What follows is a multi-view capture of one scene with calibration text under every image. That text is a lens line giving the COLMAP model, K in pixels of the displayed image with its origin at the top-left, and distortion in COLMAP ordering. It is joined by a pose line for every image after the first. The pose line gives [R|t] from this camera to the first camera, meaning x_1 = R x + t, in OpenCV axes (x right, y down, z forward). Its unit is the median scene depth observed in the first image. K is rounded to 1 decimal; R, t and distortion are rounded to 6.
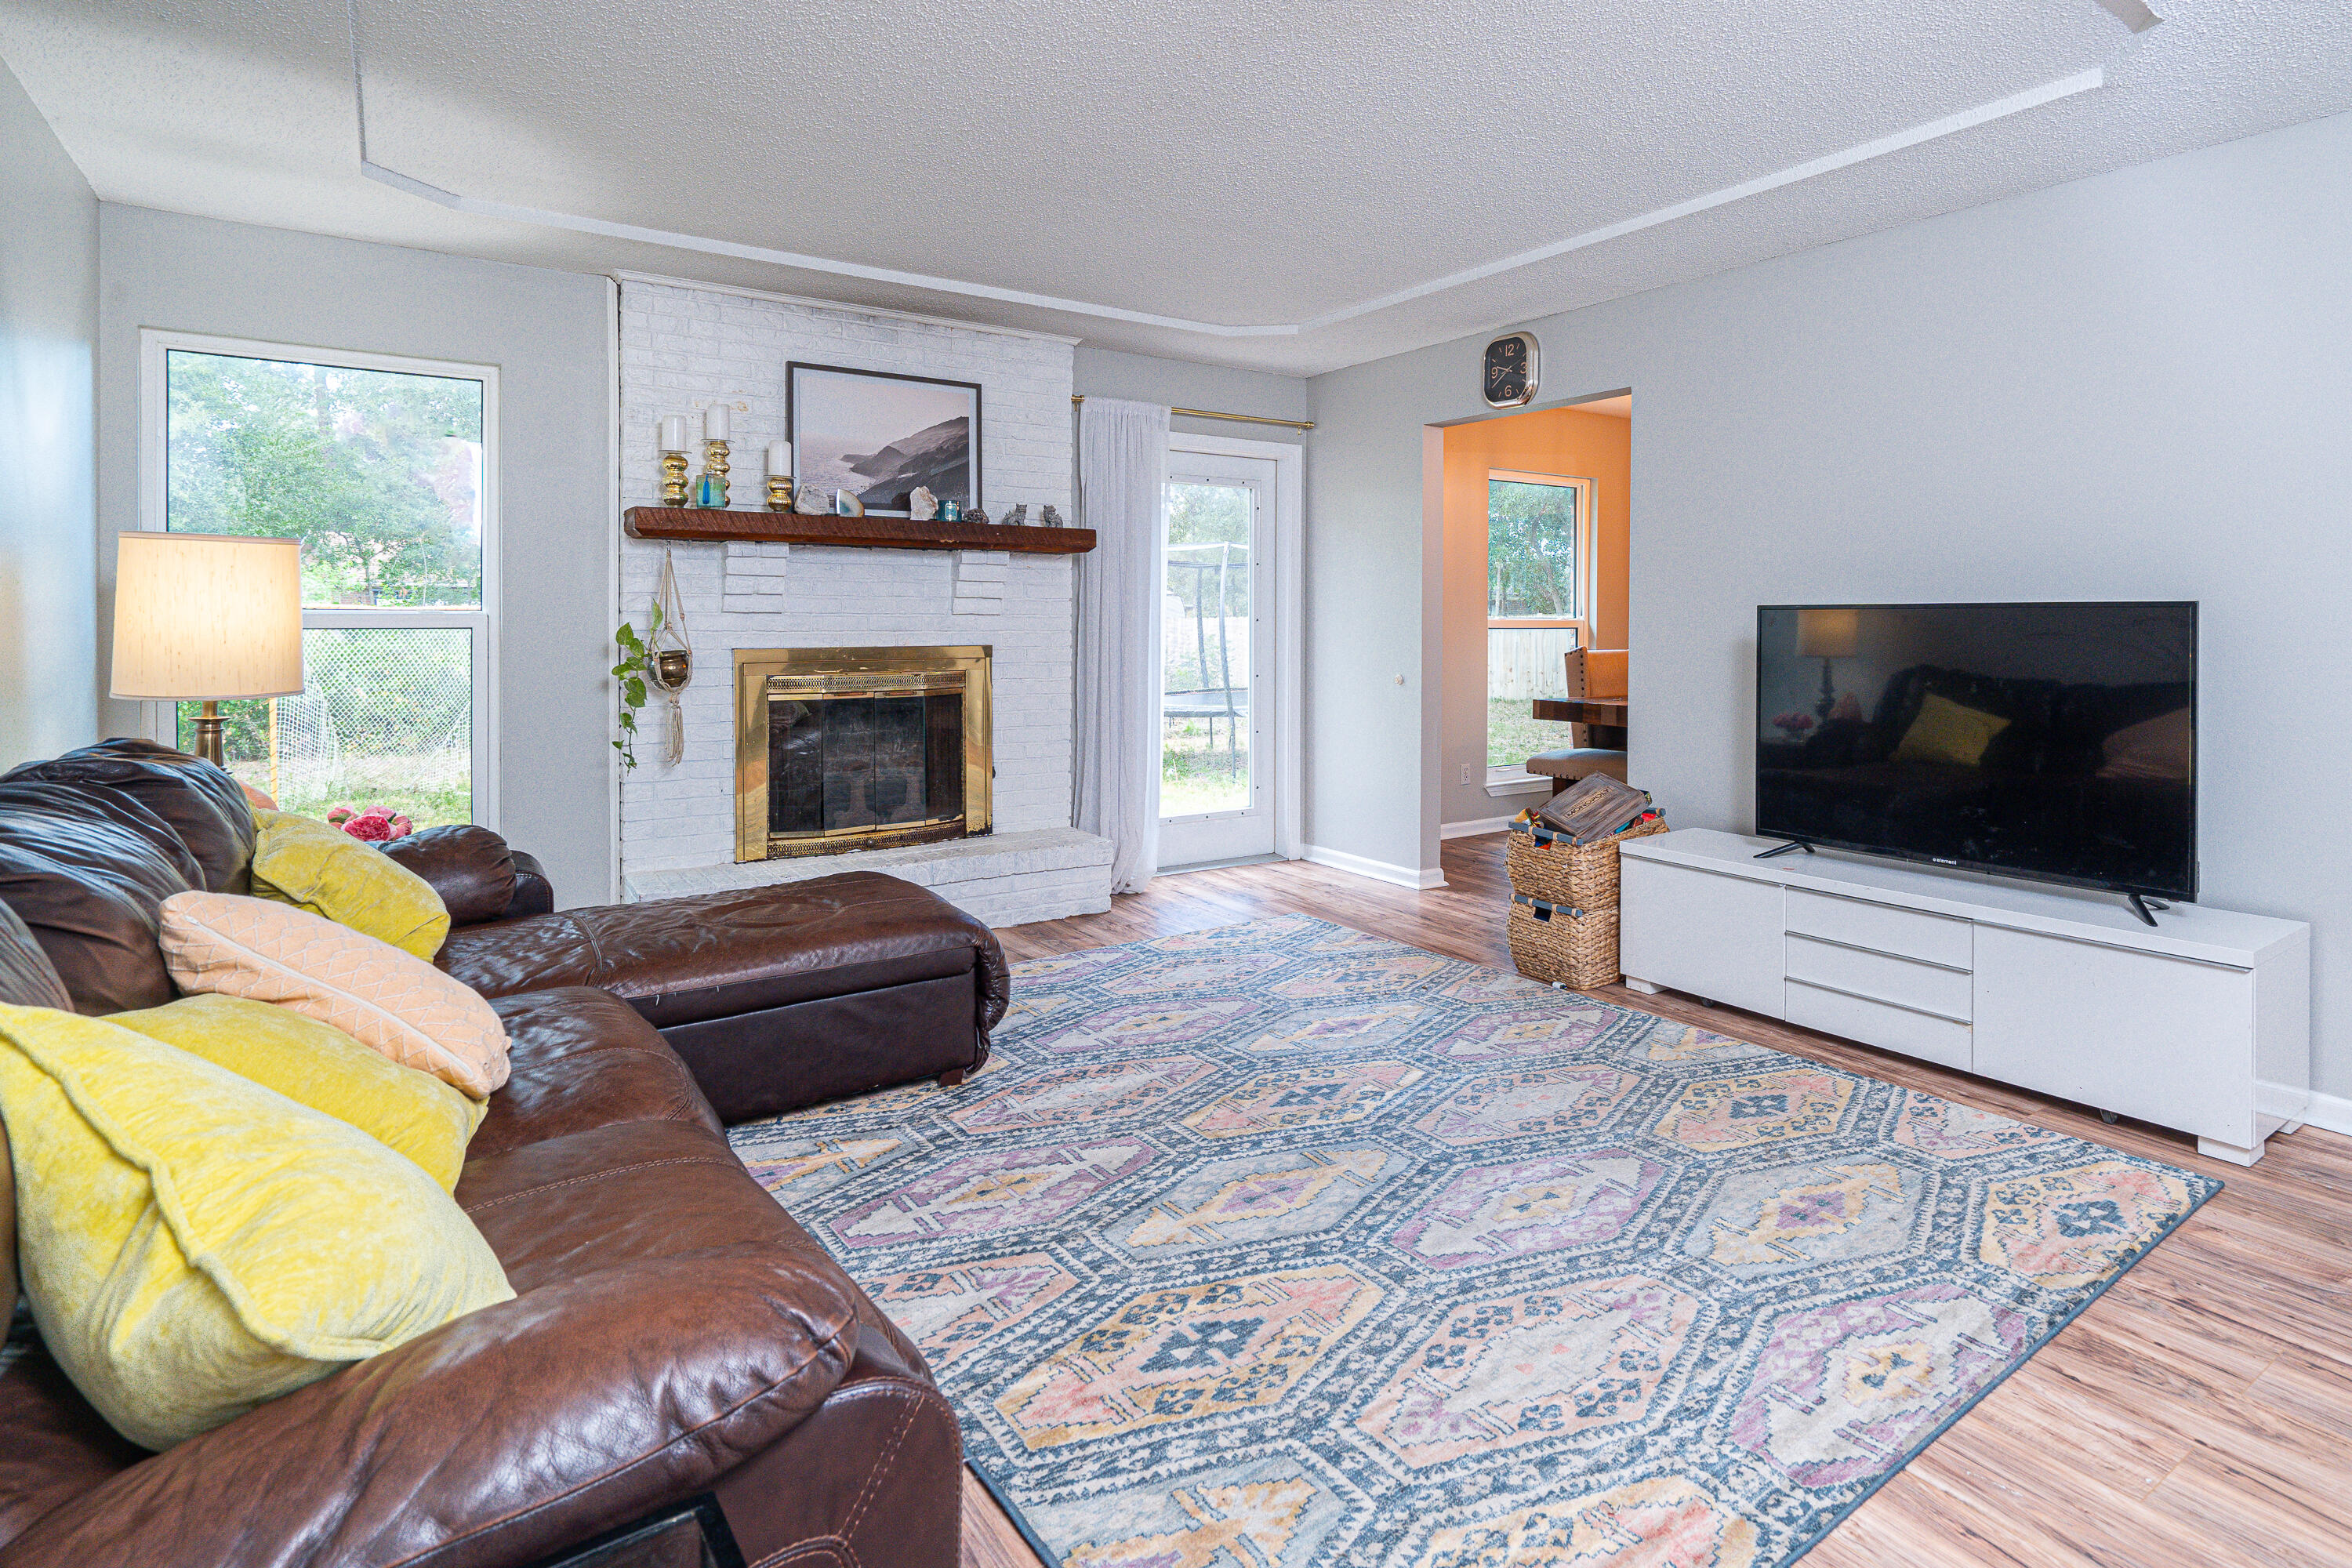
lens RADIAL K [[1252.1, 0, 1420.2], [0, 1252.1, 633.7], [0, 0, 1]] dist [-0.005814, -0.000088]
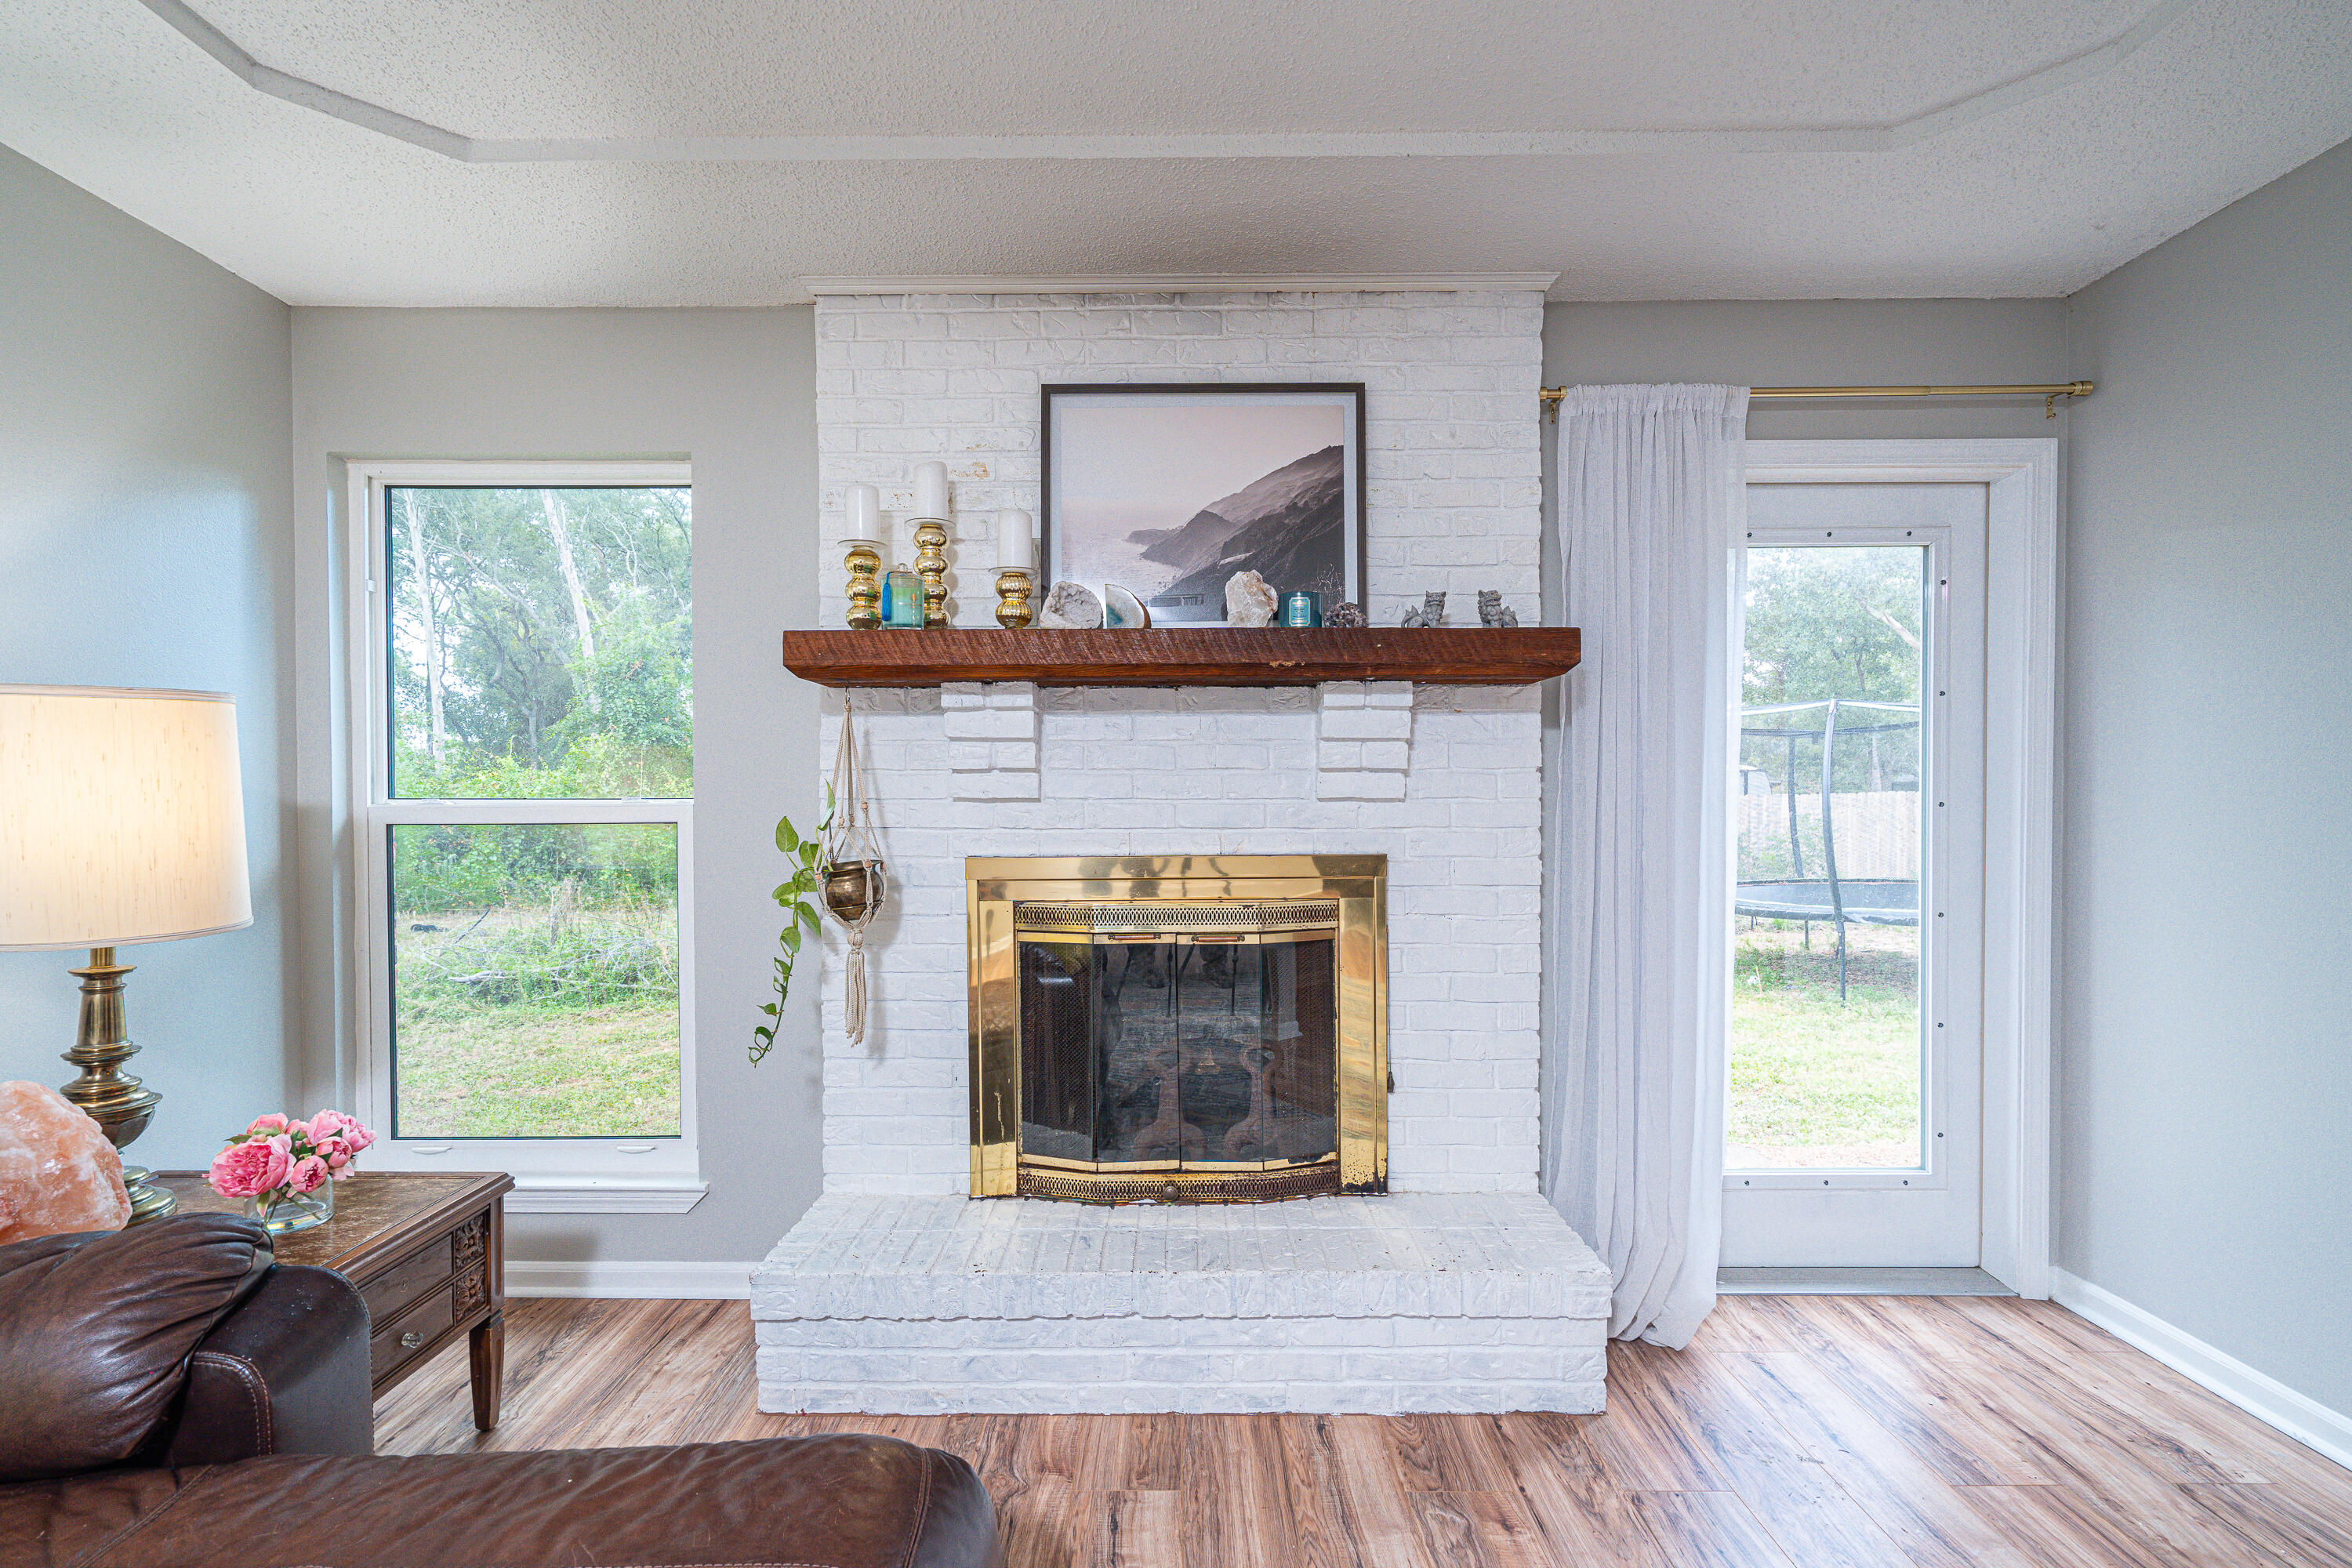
lens RADIAL K [[1072.4, 0, 1163.8], [0, 1072.4, 807.4], [0, 0, 1]] dist [-0.002052, -0.000048]
pose [[0.764178, 0.000273, -0.645005, -0.112661], [-0.000918, 0.999999, -0.000664, -0.011025], [0.645004, 0.001100, 0.764178, 0.580743]]
